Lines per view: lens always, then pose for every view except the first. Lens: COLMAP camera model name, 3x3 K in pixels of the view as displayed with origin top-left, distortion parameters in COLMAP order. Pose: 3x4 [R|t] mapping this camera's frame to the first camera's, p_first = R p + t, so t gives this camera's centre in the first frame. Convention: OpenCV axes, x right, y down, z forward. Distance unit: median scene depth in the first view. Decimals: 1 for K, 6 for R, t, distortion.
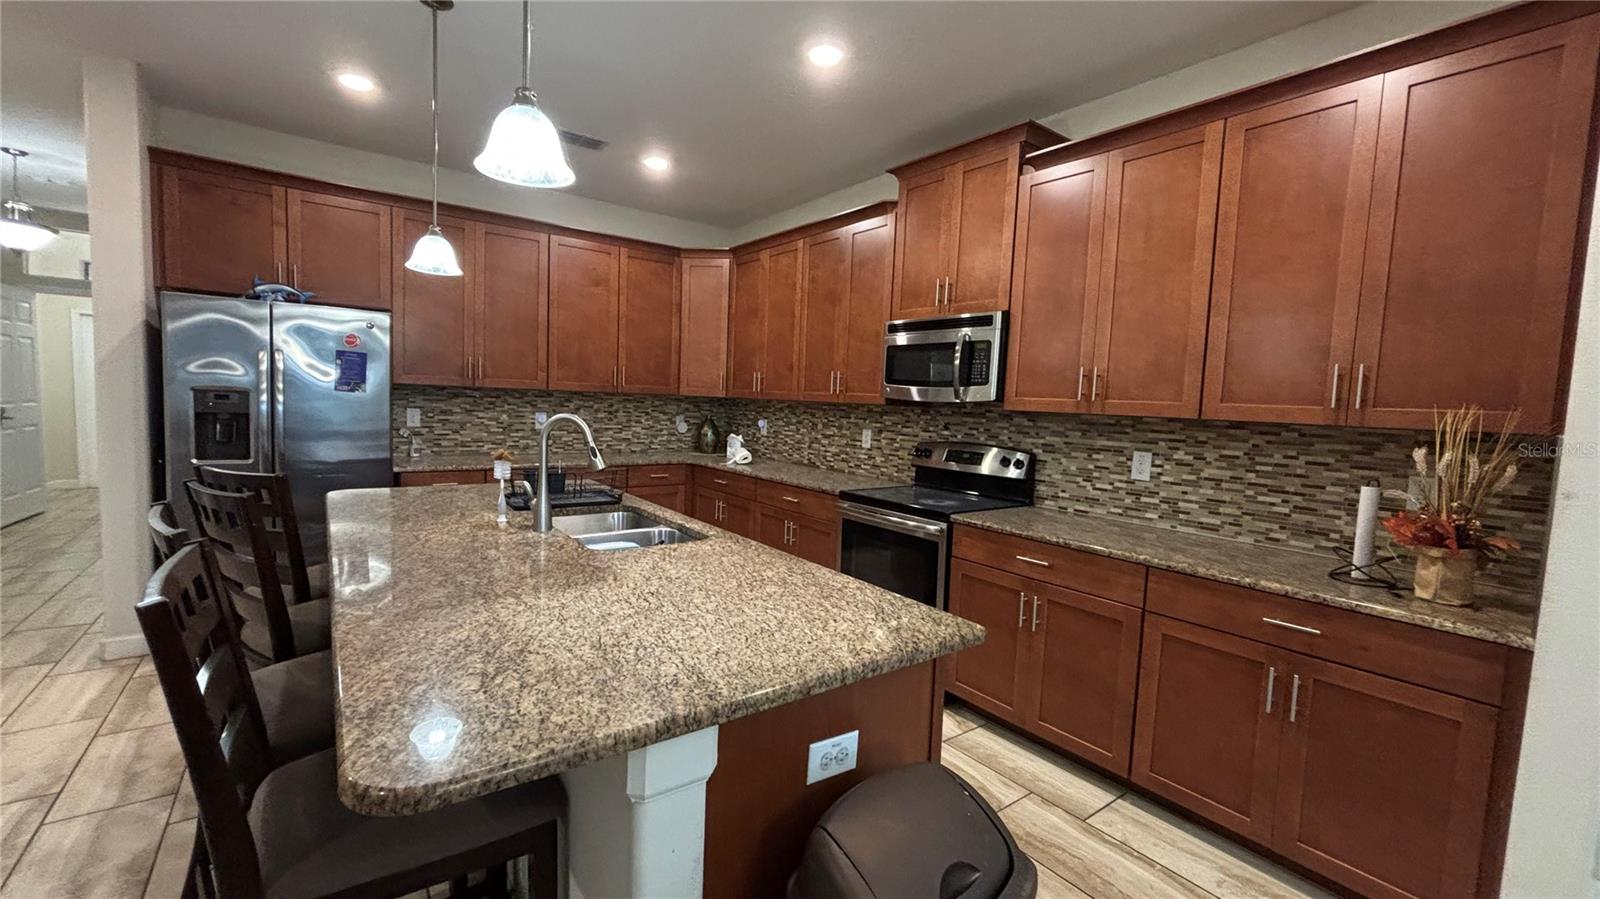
lens RADIAL K [[649.3, 0, 800.7], [0, 649.3, 450.8], [0, 0, 1]] dist [-0.000721, -0.000901]
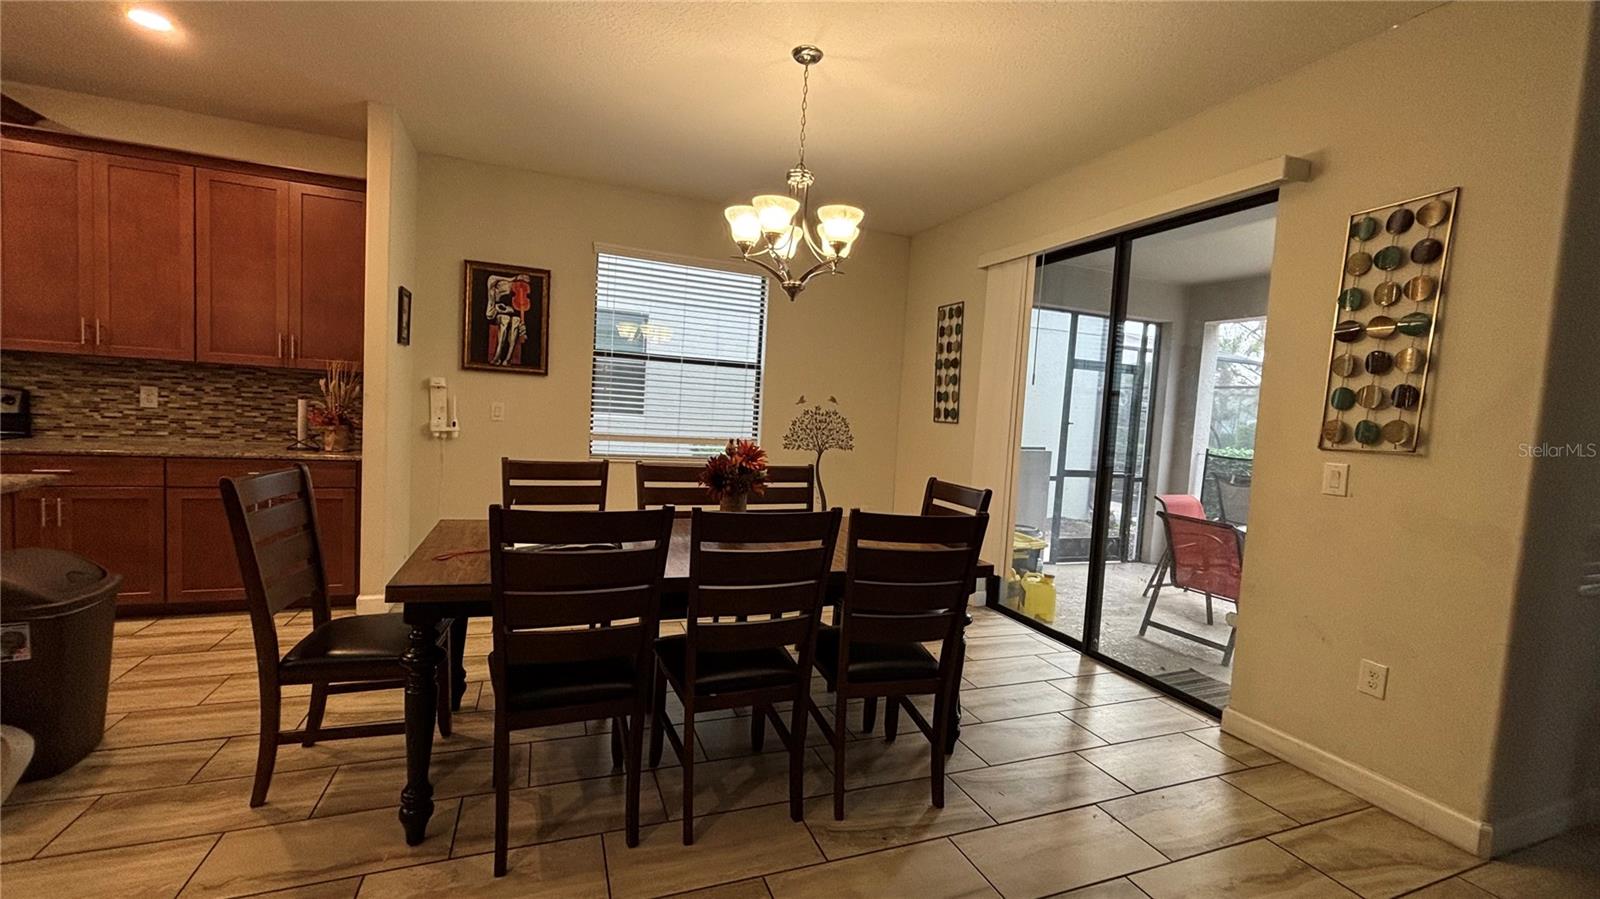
lens RADIAL K [[634.8, 0, 800.0], [0, 634.8, 449.5], [0, 0, 1]] dist [0.000993, -0.002821]
pose [[0.269156, -0.089120, 0.958964, -0.304614], [0.028061, 0.996012, 0.084687, 0.047761], [-0.962688, 0.004116, 0.270583, -0.521769]]
